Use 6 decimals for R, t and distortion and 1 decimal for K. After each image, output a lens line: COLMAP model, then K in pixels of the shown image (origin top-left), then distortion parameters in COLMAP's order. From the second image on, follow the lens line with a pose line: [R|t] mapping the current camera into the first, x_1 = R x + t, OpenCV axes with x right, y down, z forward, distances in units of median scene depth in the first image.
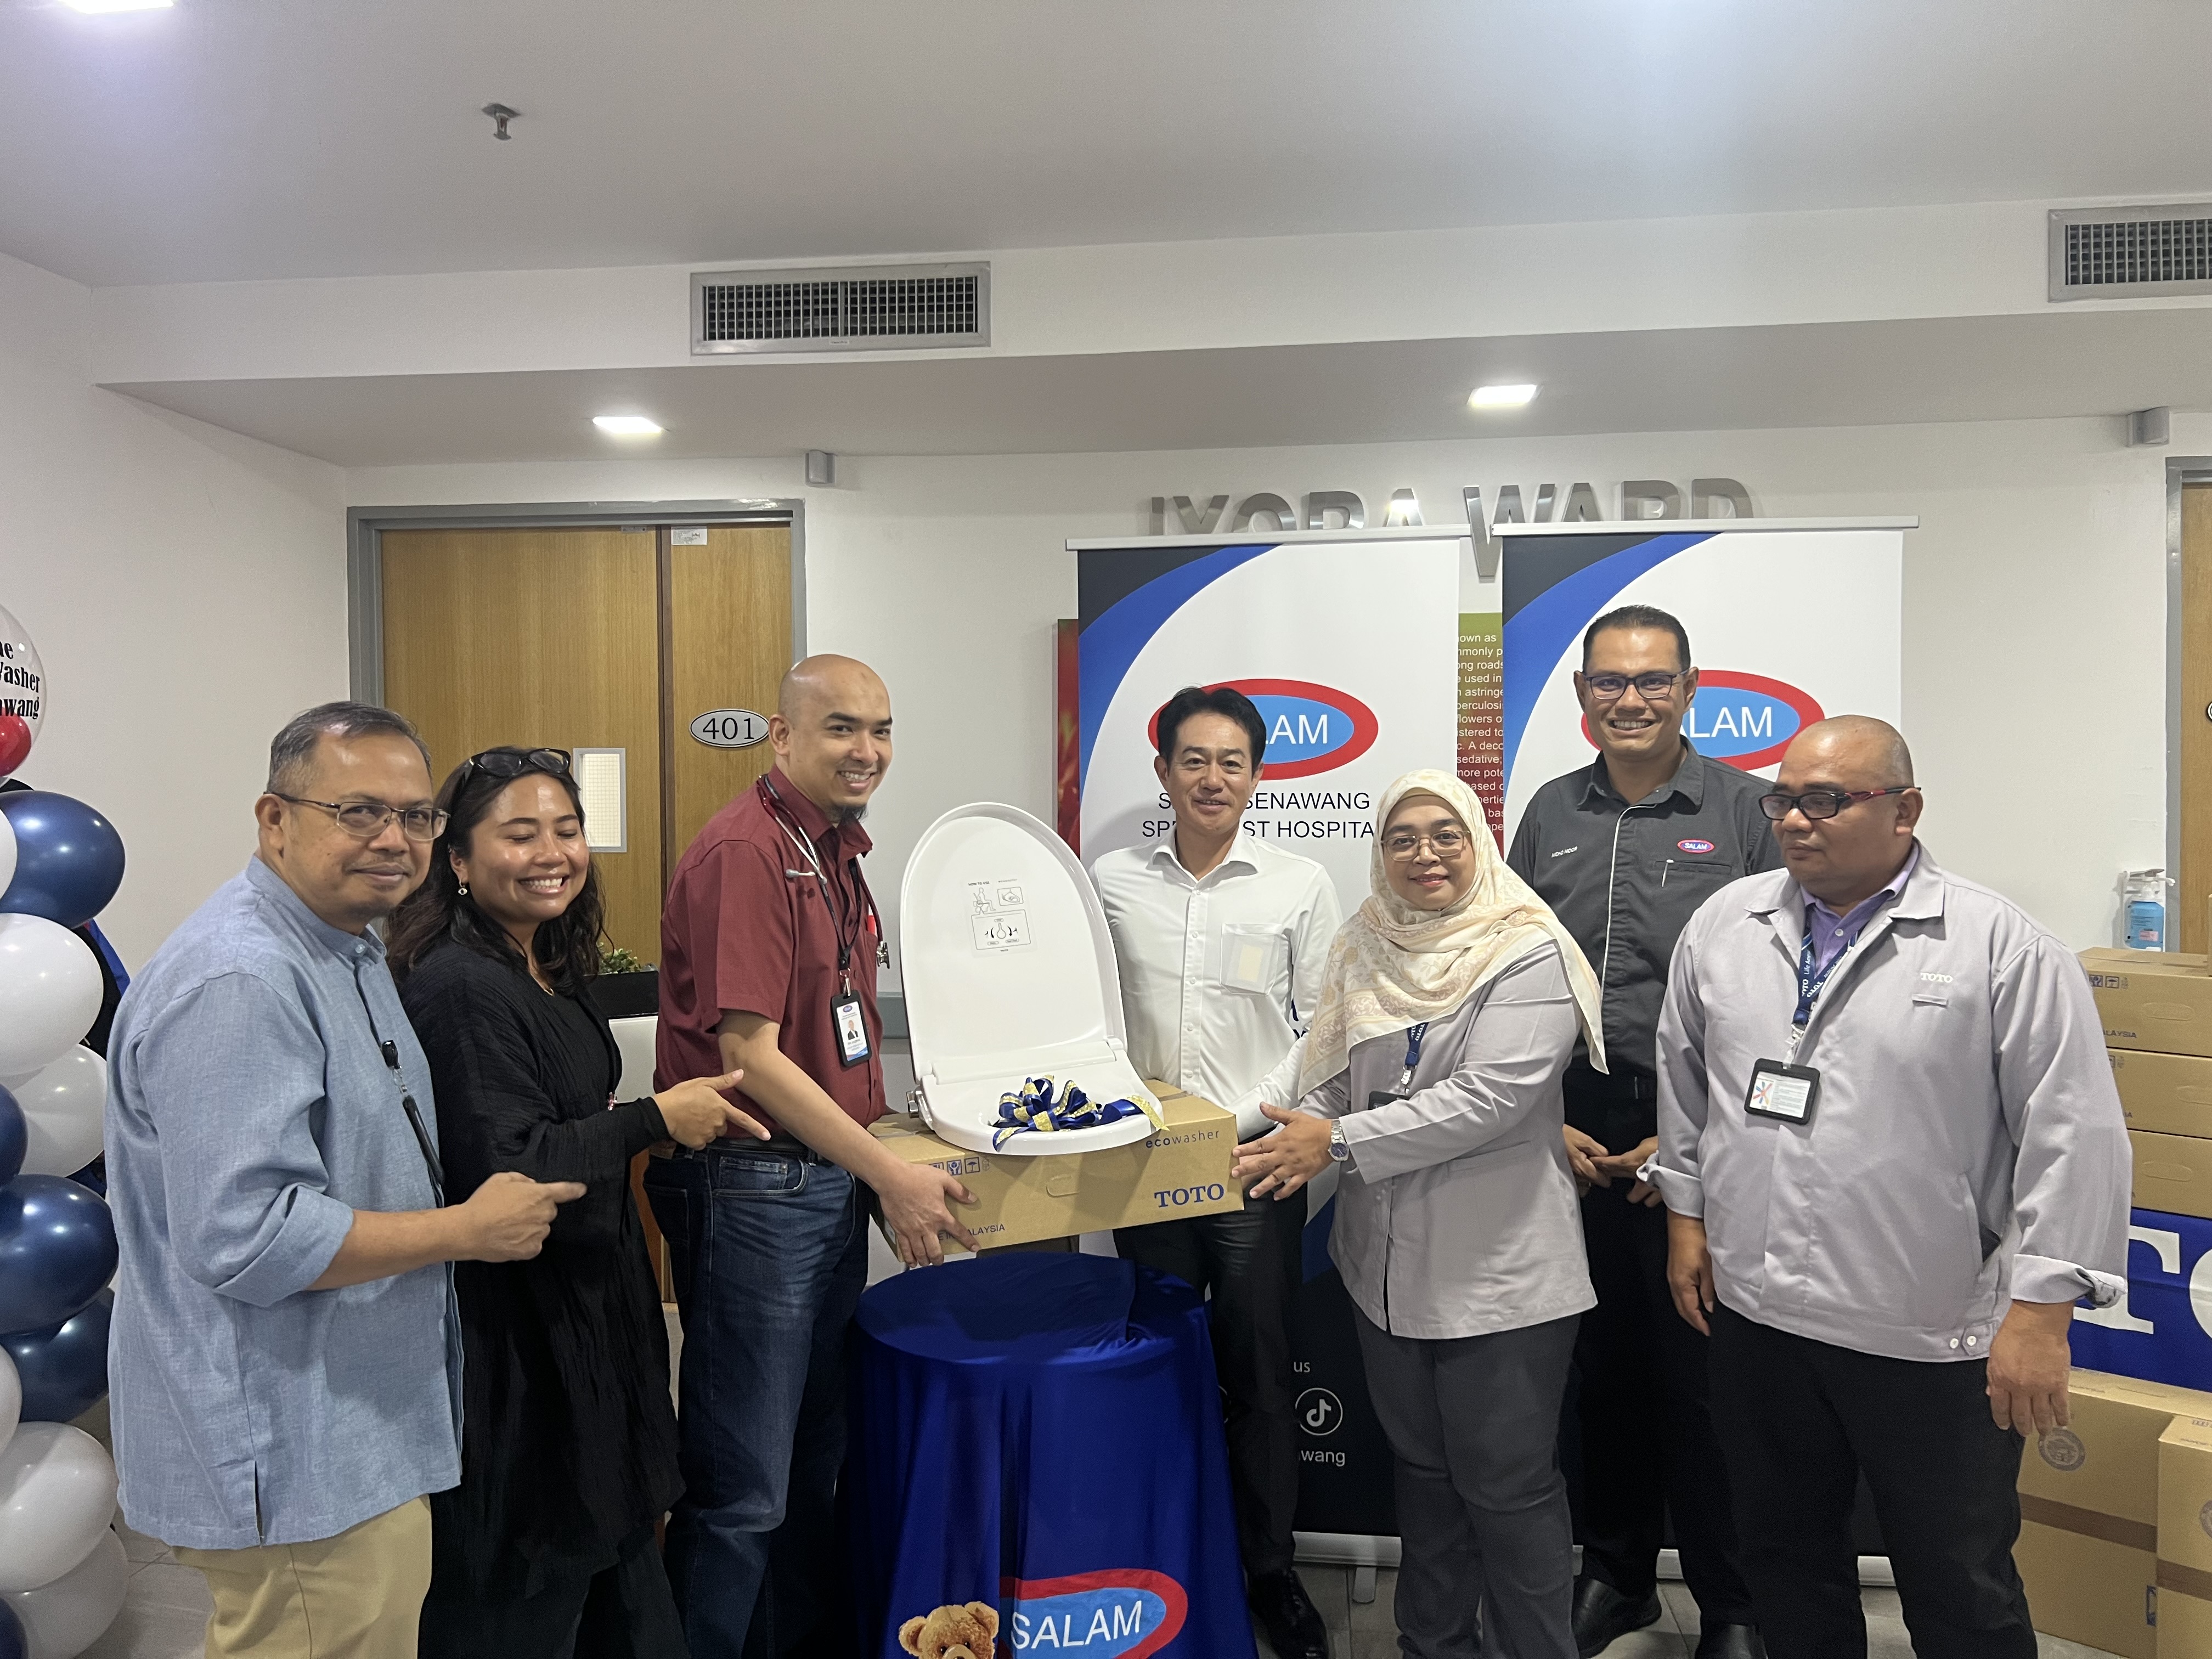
lens RADIAL K [[1677.7, 0, 1103.9], [0, 1677.7, 827.4], [0, 0, 1]] dist [-0.011986, -0.002502]
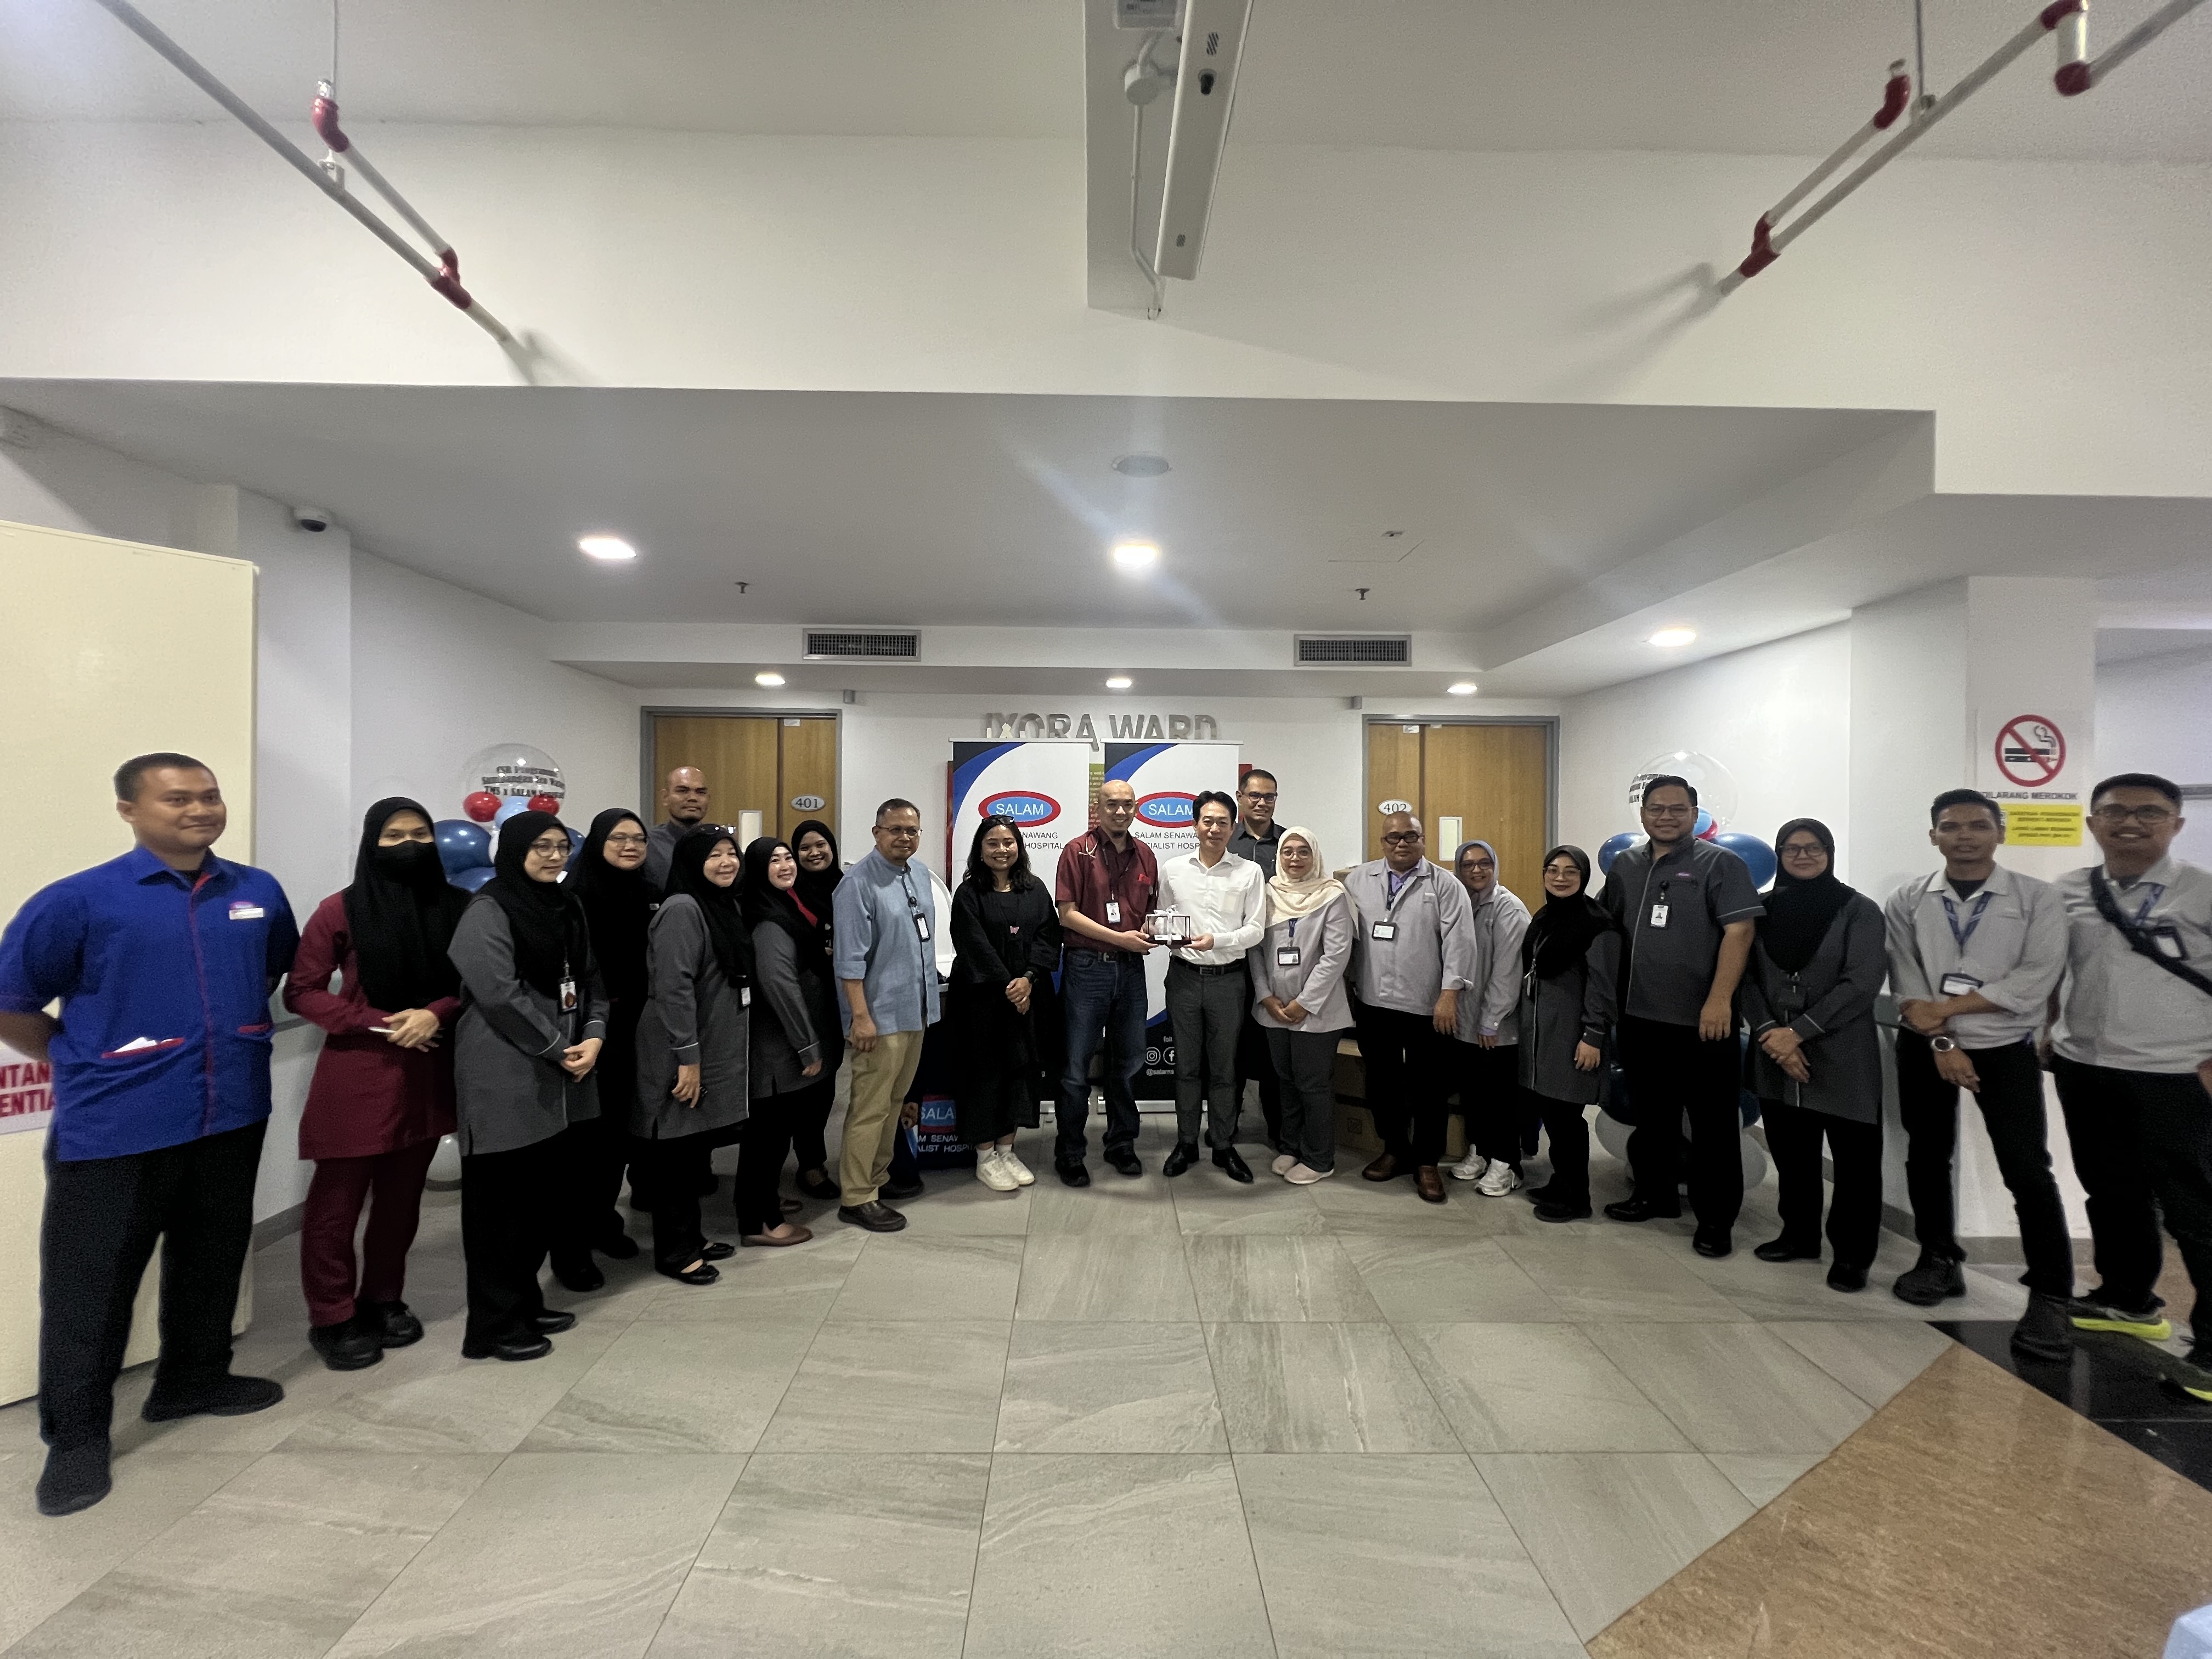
lens RADIAL K [[885.5, 0, 1112.4], [0, 885.5, 839.0], [0, 0, 1]] dist [0.001601, 0.000007]
pose [[0.989090, 0.011594, 0.146853, 0.025868], [-0.009365, 0.999830, -0.015862, 0.009933], [-0.147012, 0.014314, 0.989031, -0.382285]]
